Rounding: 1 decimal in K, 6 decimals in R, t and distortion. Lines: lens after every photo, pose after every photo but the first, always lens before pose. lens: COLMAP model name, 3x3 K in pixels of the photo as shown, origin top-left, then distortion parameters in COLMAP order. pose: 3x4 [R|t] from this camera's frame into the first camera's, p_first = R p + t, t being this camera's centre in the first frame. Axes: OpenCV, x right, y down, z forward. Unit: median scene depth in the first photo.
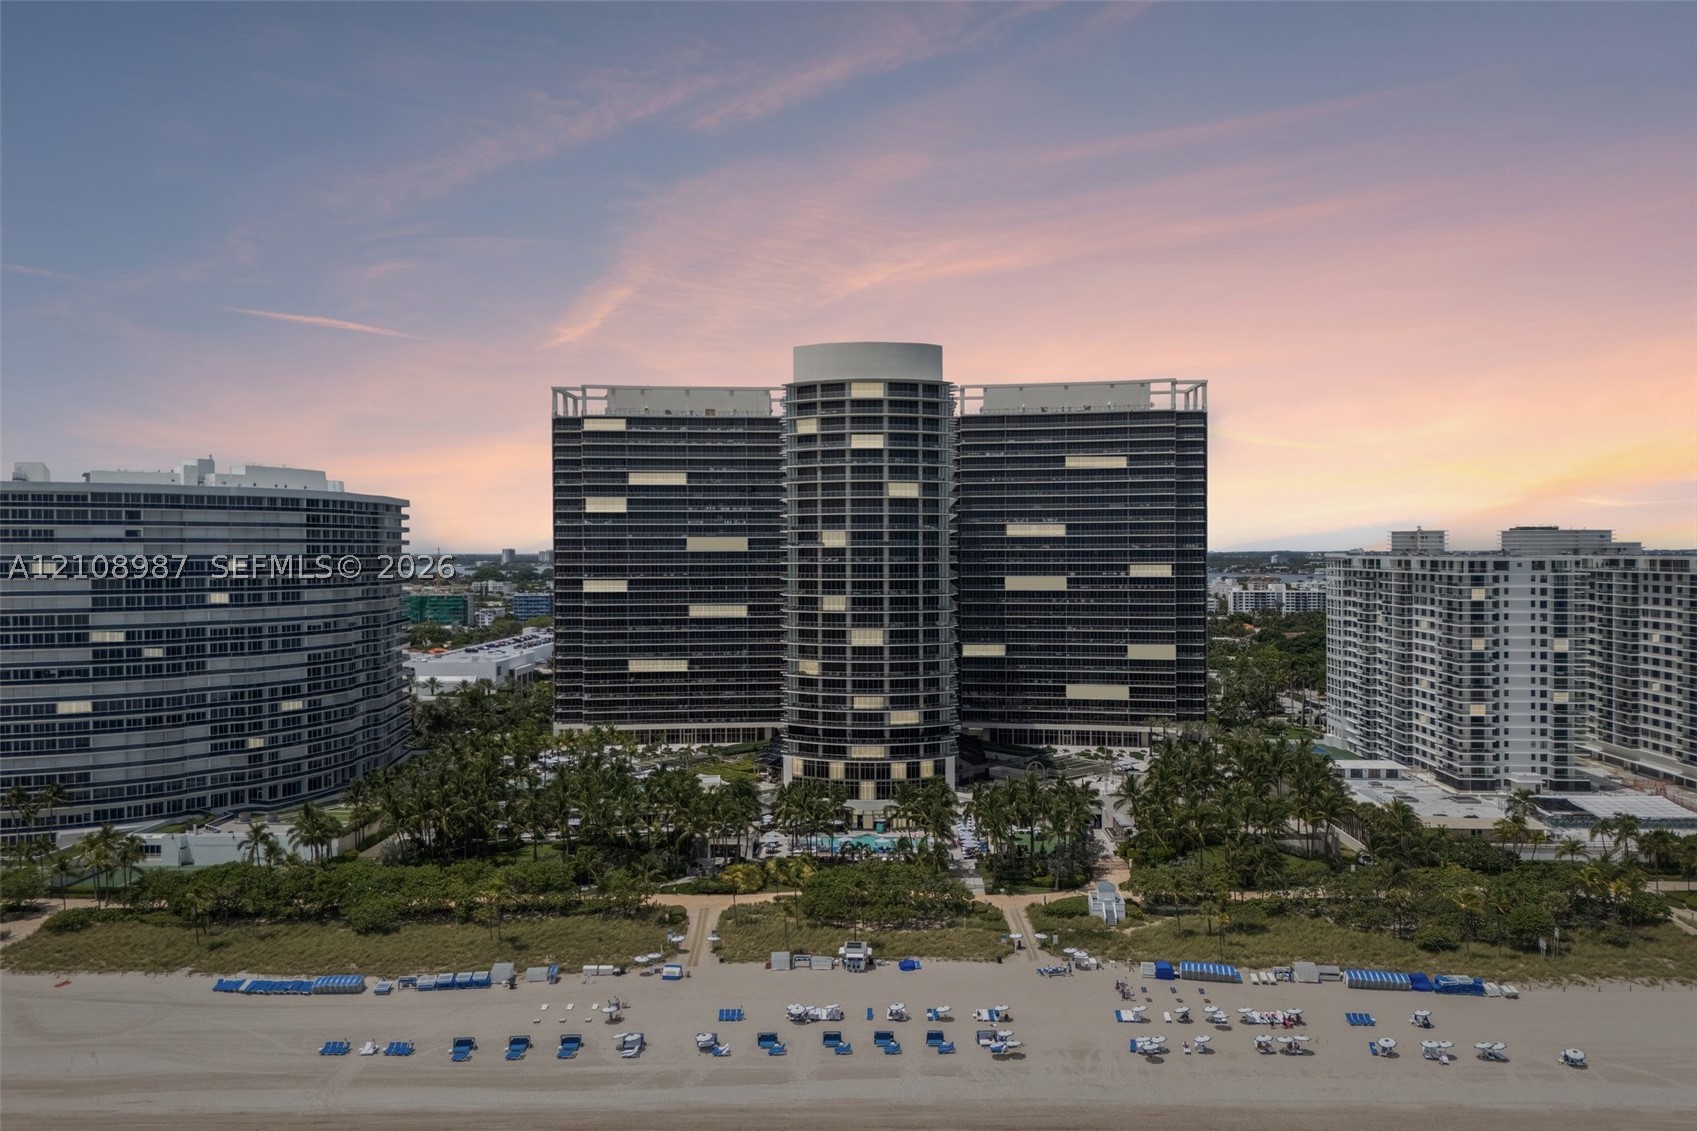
lens RADIAL K [[1236.9, 0, 856.6], [0, 1236.9, 562.7], [0, 0, 1]] dist [0.066707, -0.065318]
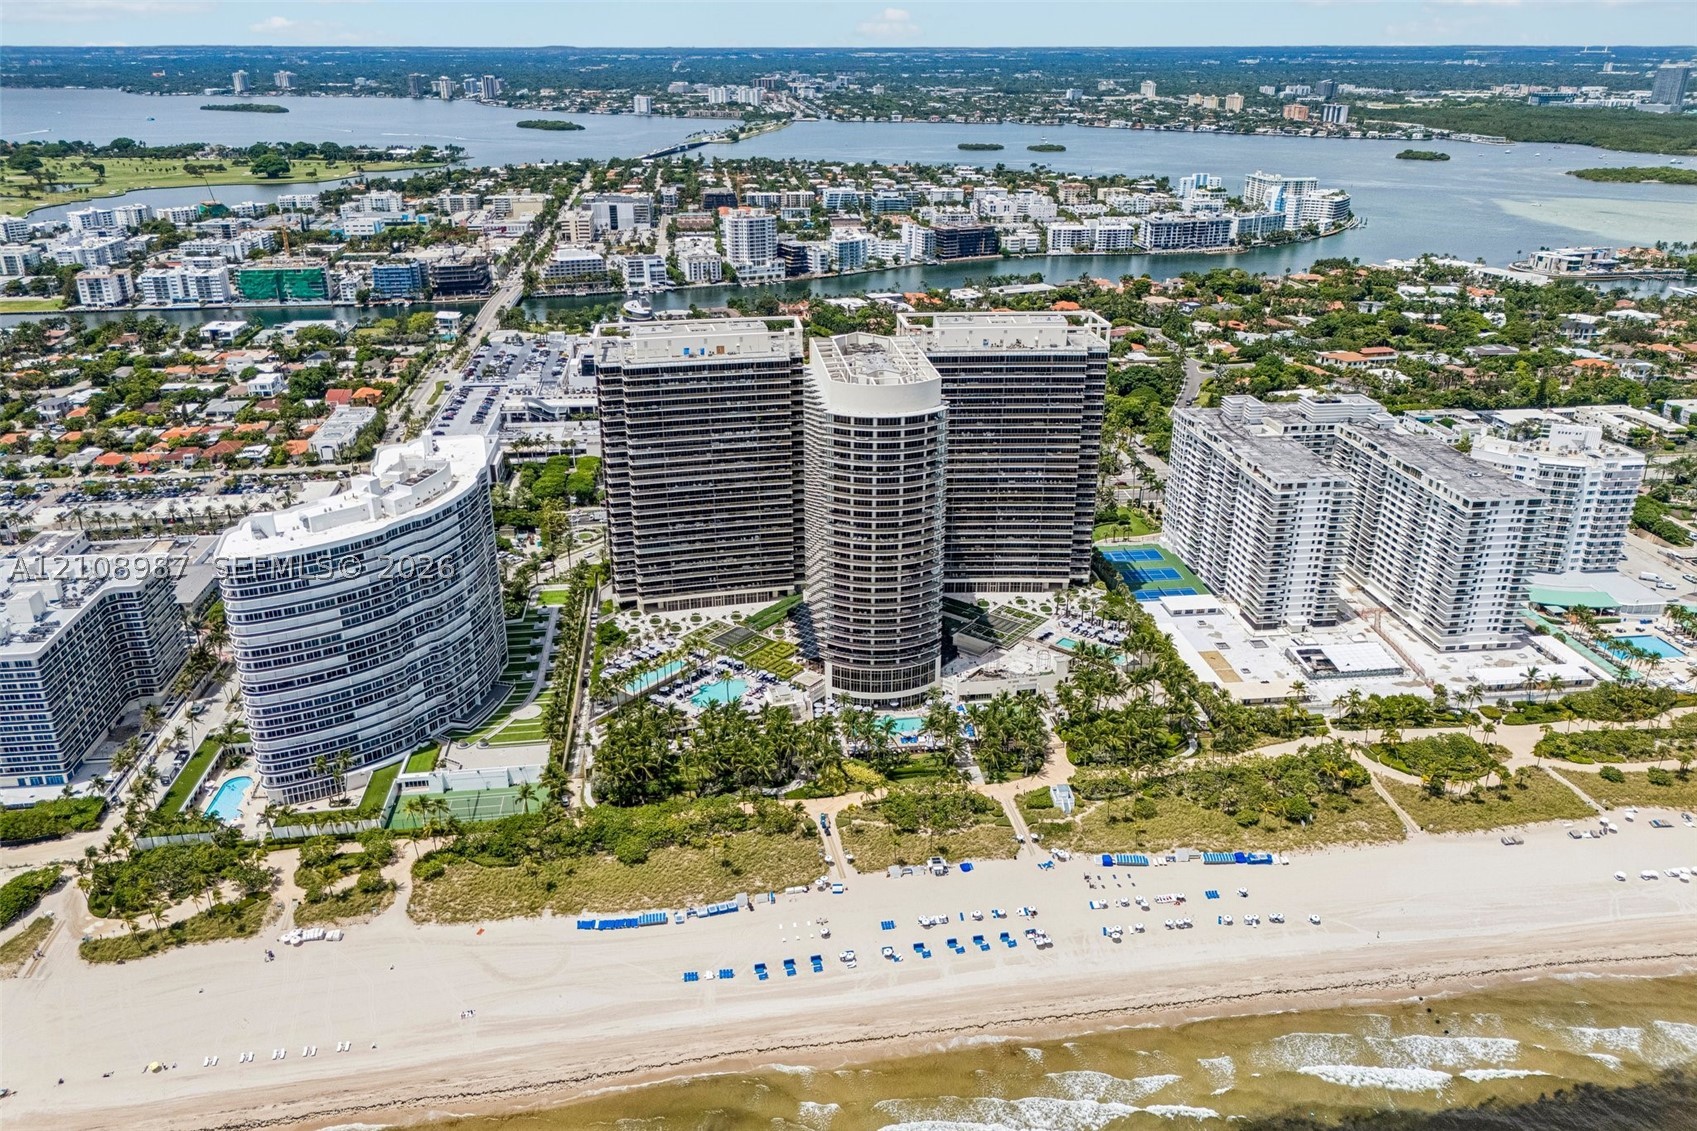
lens RADIAL K [[1227.1, 0, 844.4], [0, 1227.1, 571.6], [0, 0, 1]] dist [0.052858, -0.063477]
pose [[0.986508, -0.062508, 0.151312, -0.255264], [-0.000044, 0.924139, 0.382056, -0.508005], [-0.163715, -0.376907, 0.911668, -0.276914]]
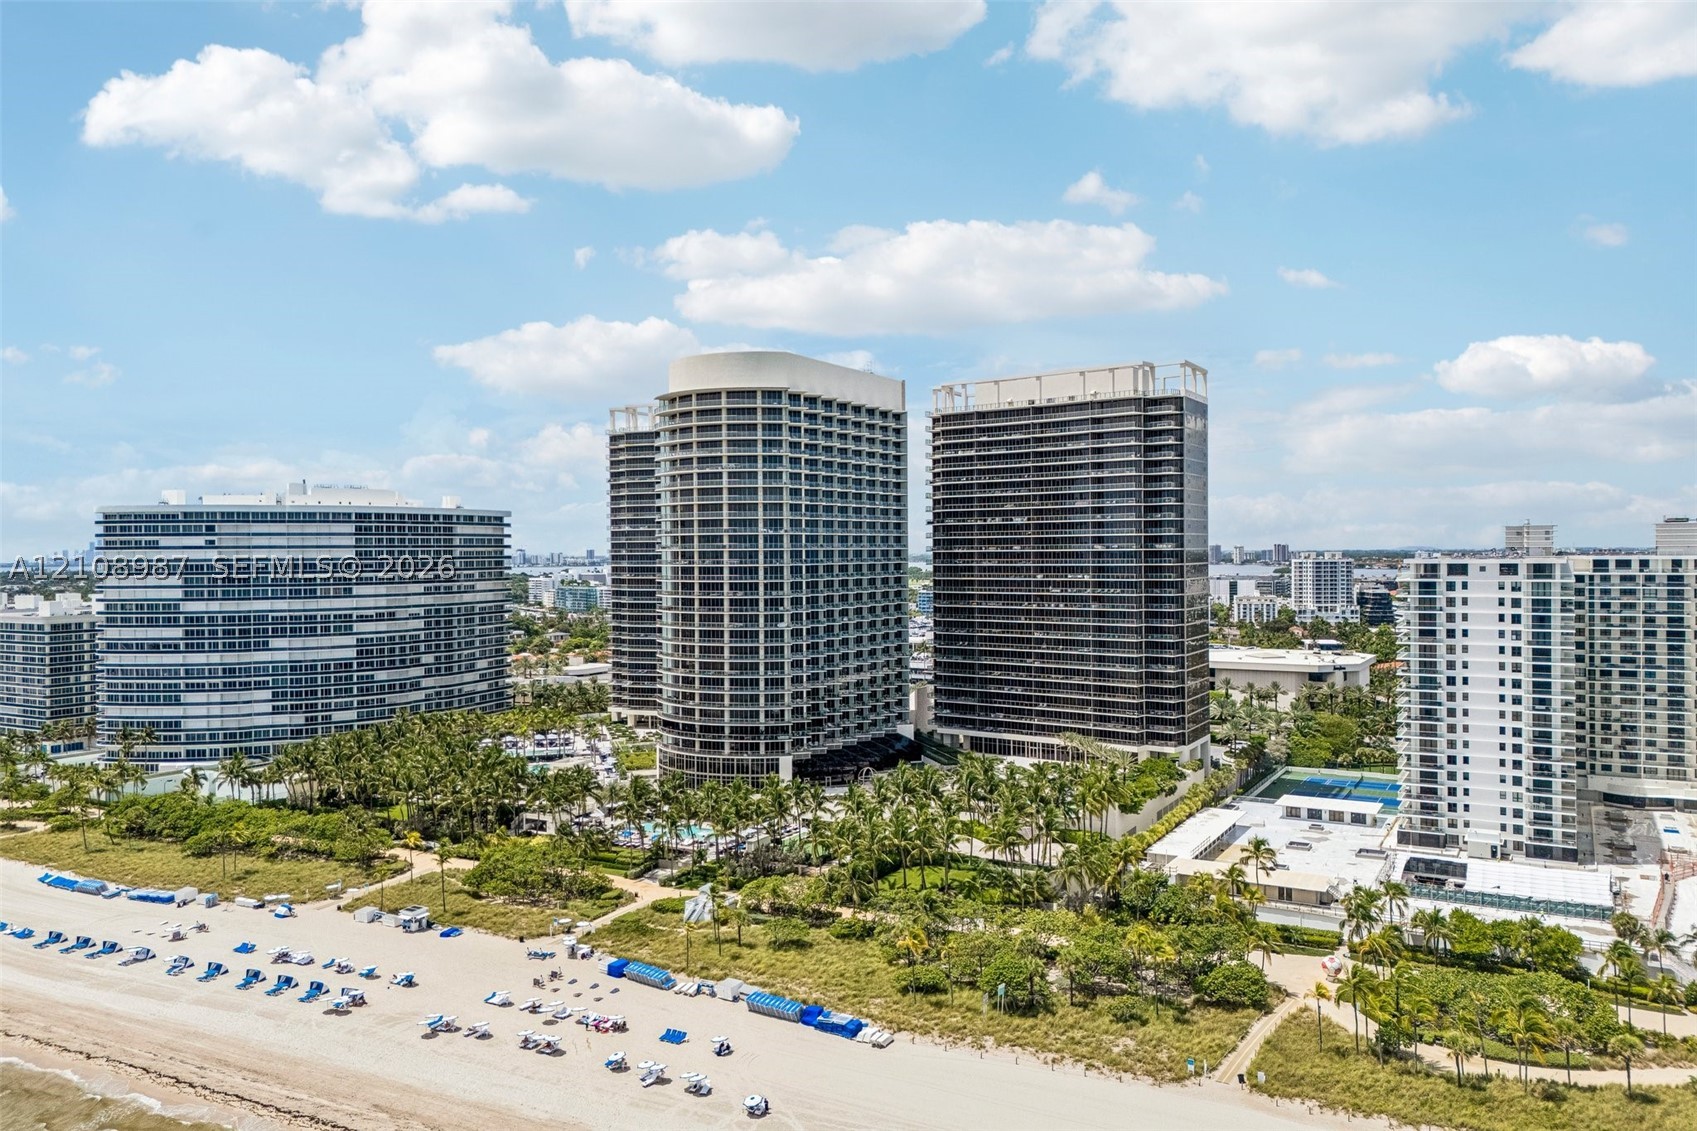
lens RADIAL K [[1241.2, 0, 851.7], [0, 1241.2, 557.9], [0, 0, 1]] dist [0.067995, -0.068761]
pose [[0.892067, -0.000892, -0.451902, 0.602916], [0.000317, 0.999999, -0.001347, -0.004694], [0.451903, 0.001059, 0.892067, 0.119067]]
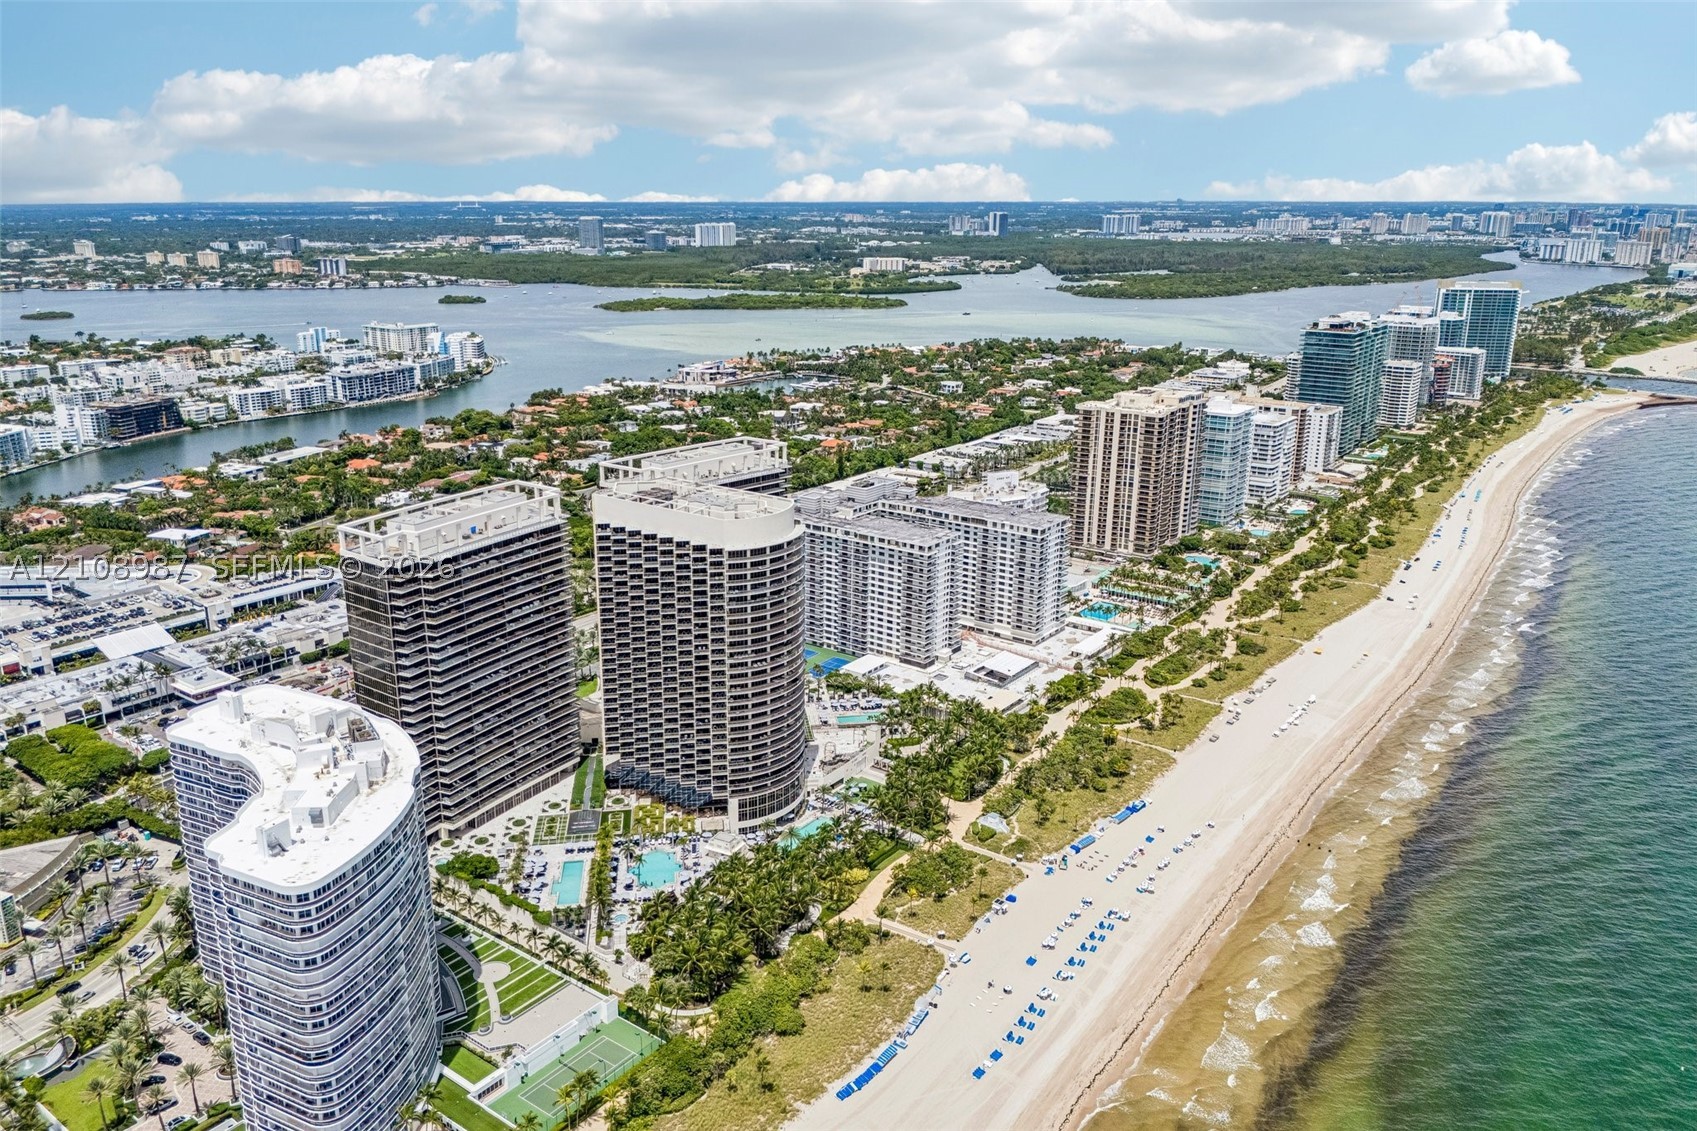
lens RADIAL K [[1238.6, 0, 852.6], [0, 1238.6, 566.2], [0, 0, 1]] dist [-0.000424, -0.005209]
pose [[0.563600, -0.234190, 0.792155, -1.092397], [0.009596, 0.960762, 0.277208, -0.523451], [-0.825992, -0.148633, 0.543733, 0.143948]]
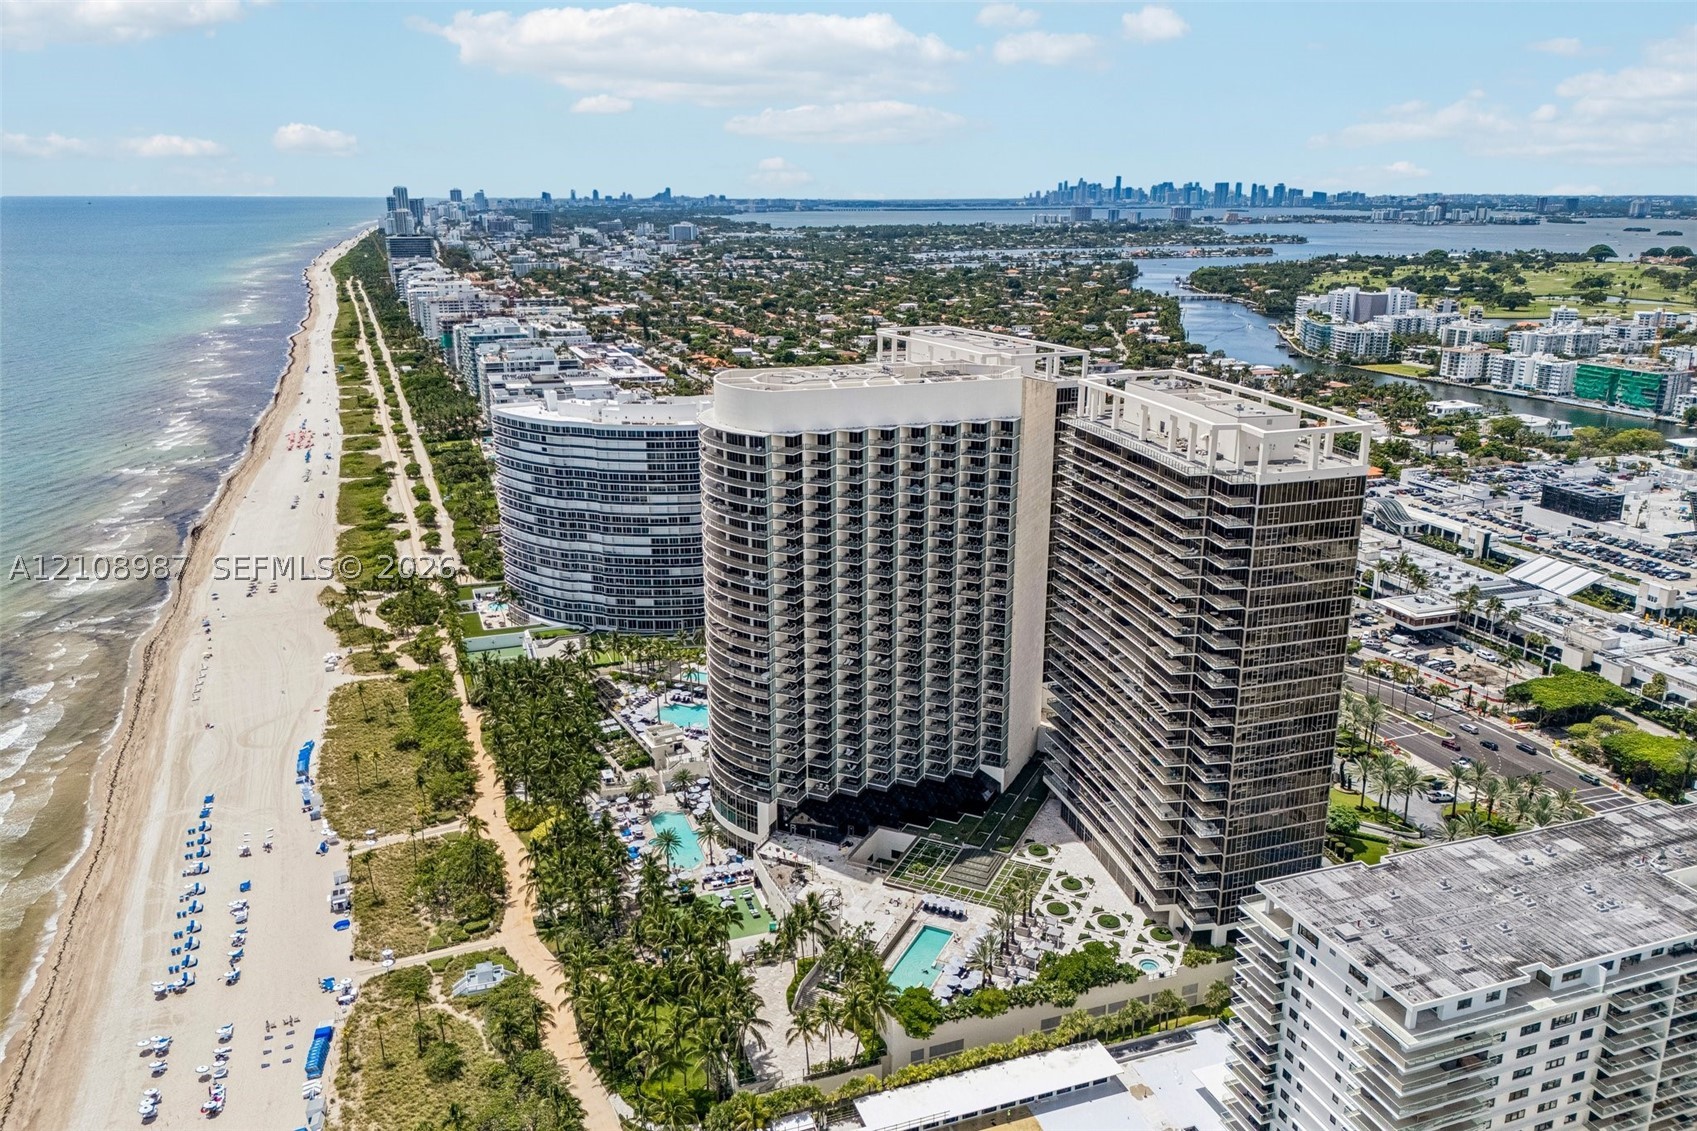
lens RADIAL K [[1241.2, 0, 851.7], [0, 1241.2, 557.9], [0, 0, 1]] dist [0.067995, -0.068761]
pose [[0.382007, 0.264046, -0.885636, 0.977465], [-0.013454, 0.959802, 0.280356, -0.330303], [0.924062, -0.095183, 0.370203, 0.733060]]
